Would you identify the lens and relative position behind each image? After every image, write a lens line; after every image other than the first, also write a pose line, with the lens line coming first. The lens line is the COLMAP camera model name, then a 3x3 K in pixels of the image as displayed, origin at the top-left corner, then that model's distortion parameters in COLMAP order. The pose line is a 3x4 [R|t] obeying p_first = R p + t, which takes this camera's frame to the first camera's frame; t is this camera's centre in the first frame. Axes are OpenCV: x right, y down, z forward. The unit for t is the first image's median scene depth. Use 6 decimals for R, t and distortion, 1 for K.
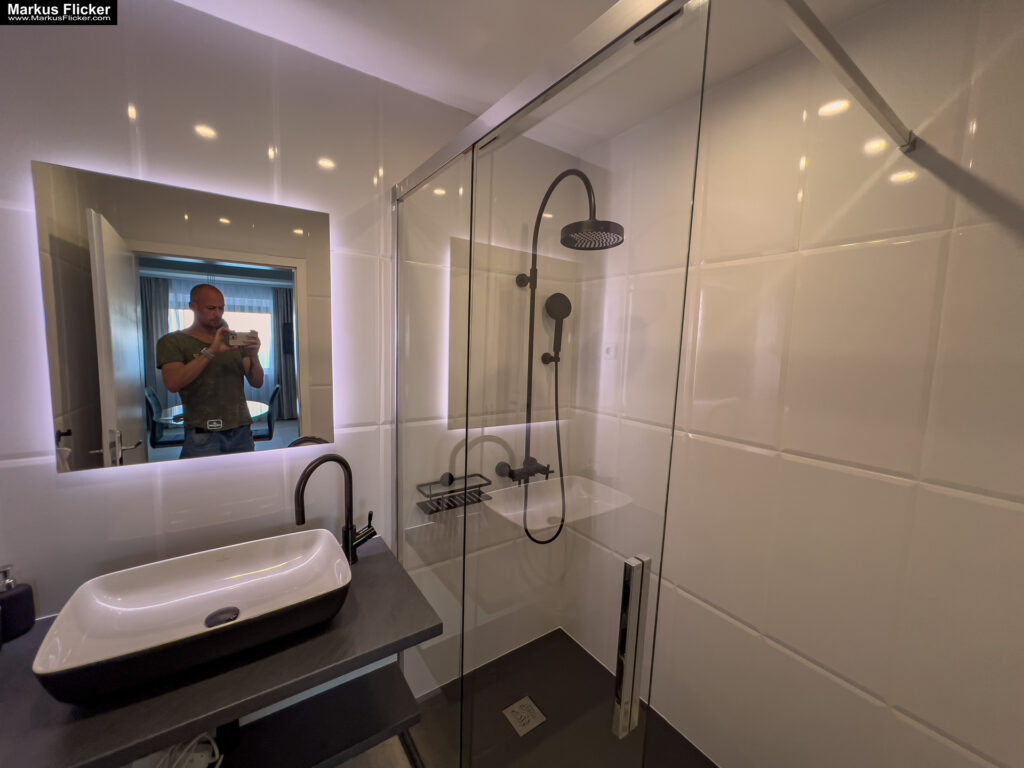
lens RADIAL K [[409.3, 0, 510.1], [0, 409.3, 385.6], [0, 0, 1]] dist [-0.000872, 0.000132]
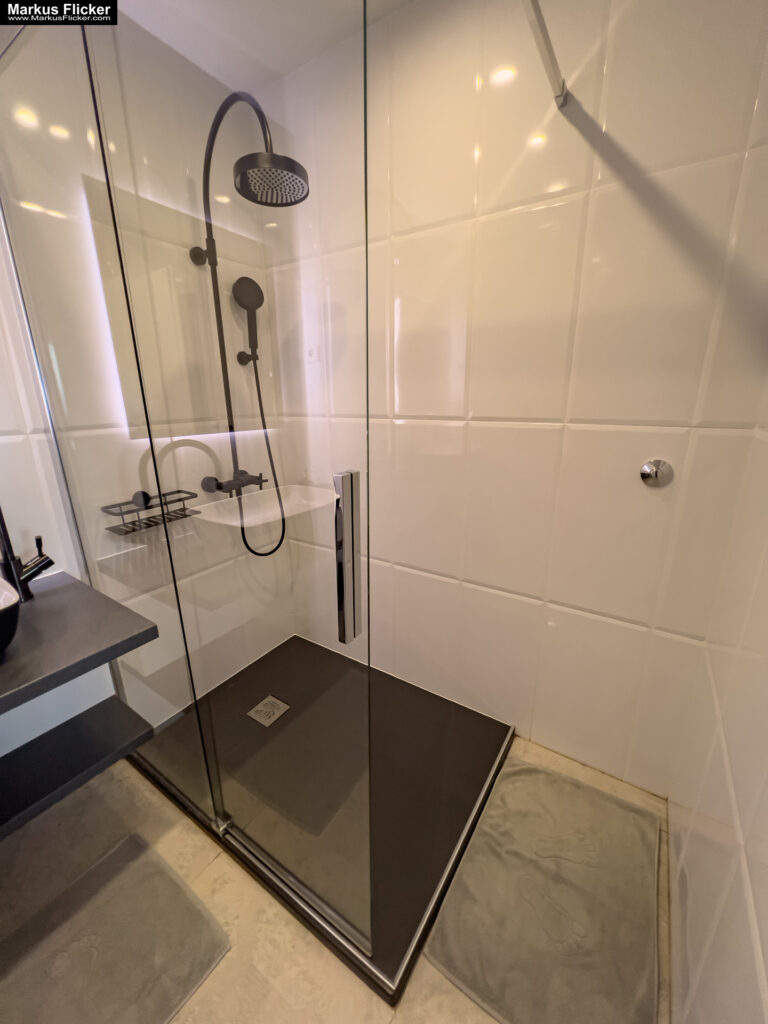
lens RADIAL K [[409.3, 0, 380.7], [0, 409.3, 512.9], [0, 0, 1]] dist [-0.000872, 0.000132]
pose [[0.927021, -0.145222, 0.345750, 0.011361], [0.077210, 0.976134, 0.202983, 0.123879], [-0.366976, -0.161474, 0.916109, 0.018219]]
